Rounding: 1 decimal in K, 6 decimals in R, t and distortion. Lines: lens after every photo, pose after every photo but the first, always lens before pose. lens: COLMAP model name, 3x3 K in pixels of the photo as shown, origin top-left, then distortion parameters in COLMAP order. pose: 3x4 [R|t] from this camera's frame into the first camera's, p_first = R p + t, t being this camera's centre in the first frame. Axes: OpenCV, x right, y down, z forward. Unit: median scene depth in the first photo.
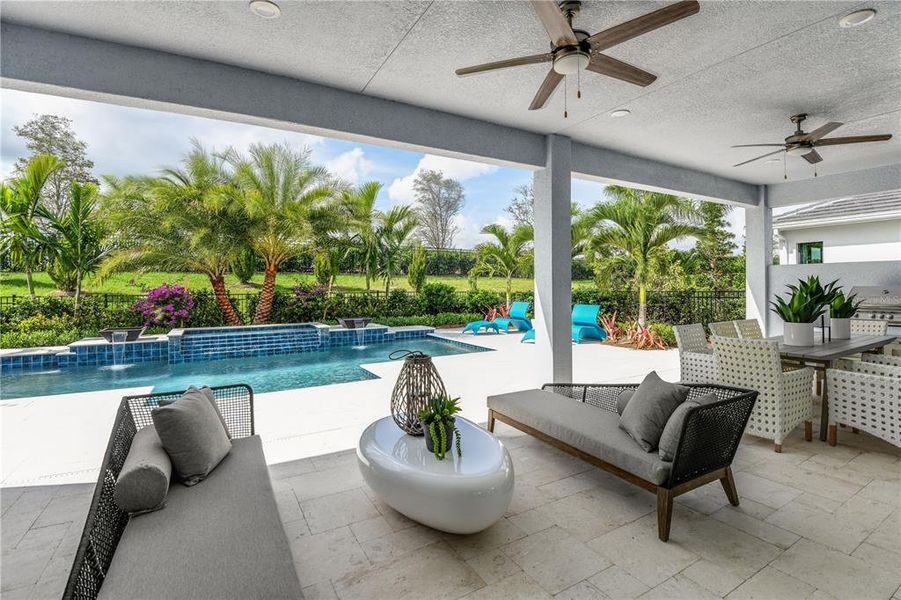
lens RADIAL K [[413.5, 0, 452.4], [0, 413.5, 285.9], [0, 0, 1]] dist [-0.034082, -0.000319]
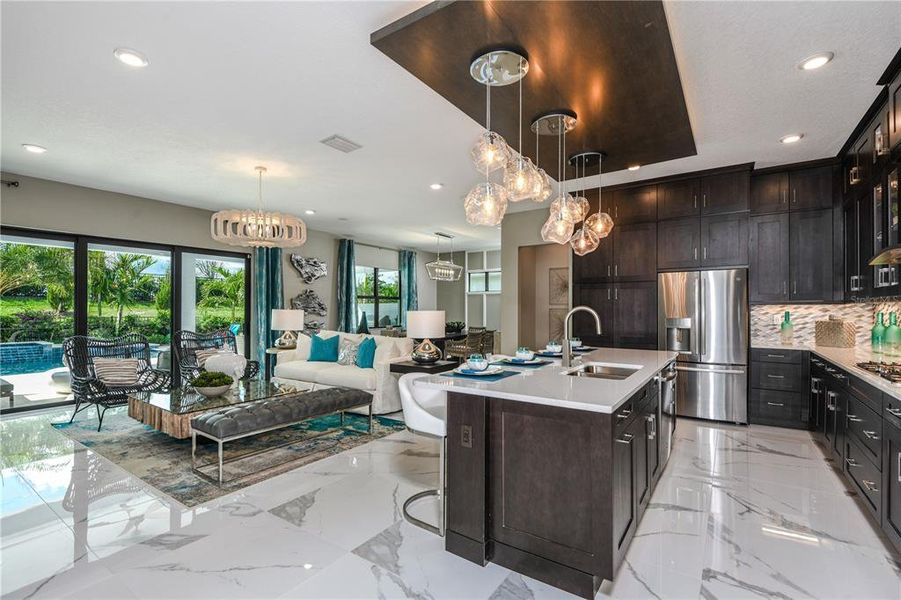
lens RADIAL K [[404.6, 0, 455.6], [0, 404.6, 307.4], [0, 0, 1]] dist [0.000828, -0.008307]
pose [[0.898069, 0.009366, 0.439756, 0.313932], [-0.005927, 0.999940, -0.009191, -0.015224], [-0.439815, 0.005648, 0.898070, -0.778543]]
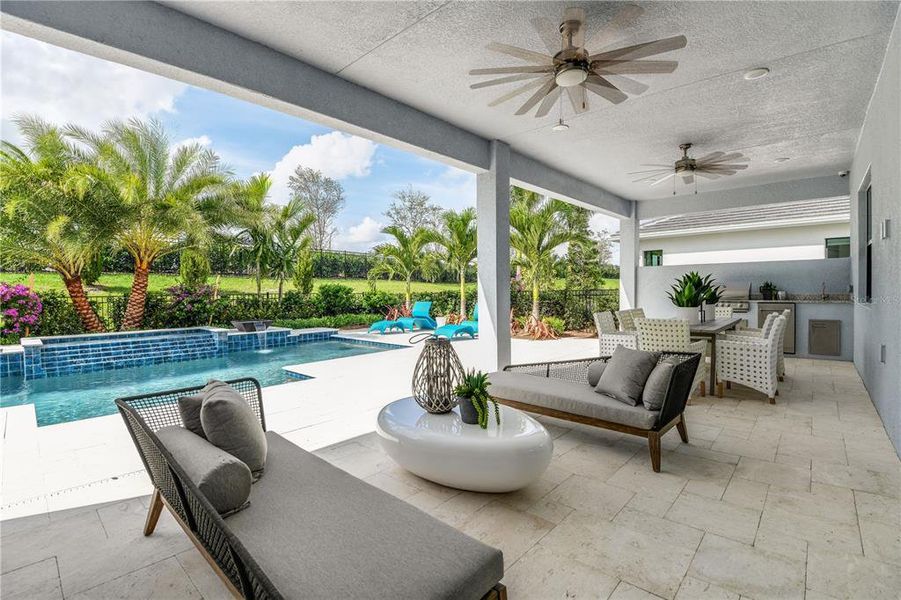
lens RADIAL K [[407.0, 0, 450.5], [0, 407.0, 300.0], [0, 0, 1]] dist [-0.029854, -0.000486]
pose [[0.952941, -0.011734, 0.302930, -0.099878], [0.004511, 0.999689, 0.024530, 0.013247], [-0.303124, -0.022009, 0.952697, 0.003402]]
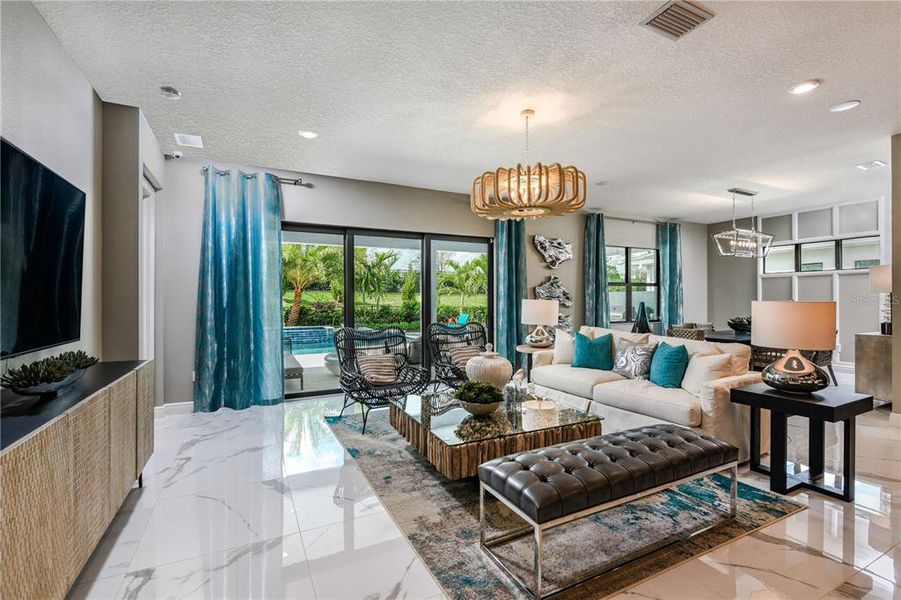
lens RADIAL K [[400.1, 0, 450.5], [0, 400.1, 300.0], [0, 0, 1]] dist [0.000188, -0.000155]
pose [[0.998480, 0.003508, -0.055006, 0.258908], [-0.003396, 0.999992, 0.002119, -0.016715], [0.055013, -0.001929, 0.998484, -0.576747]]
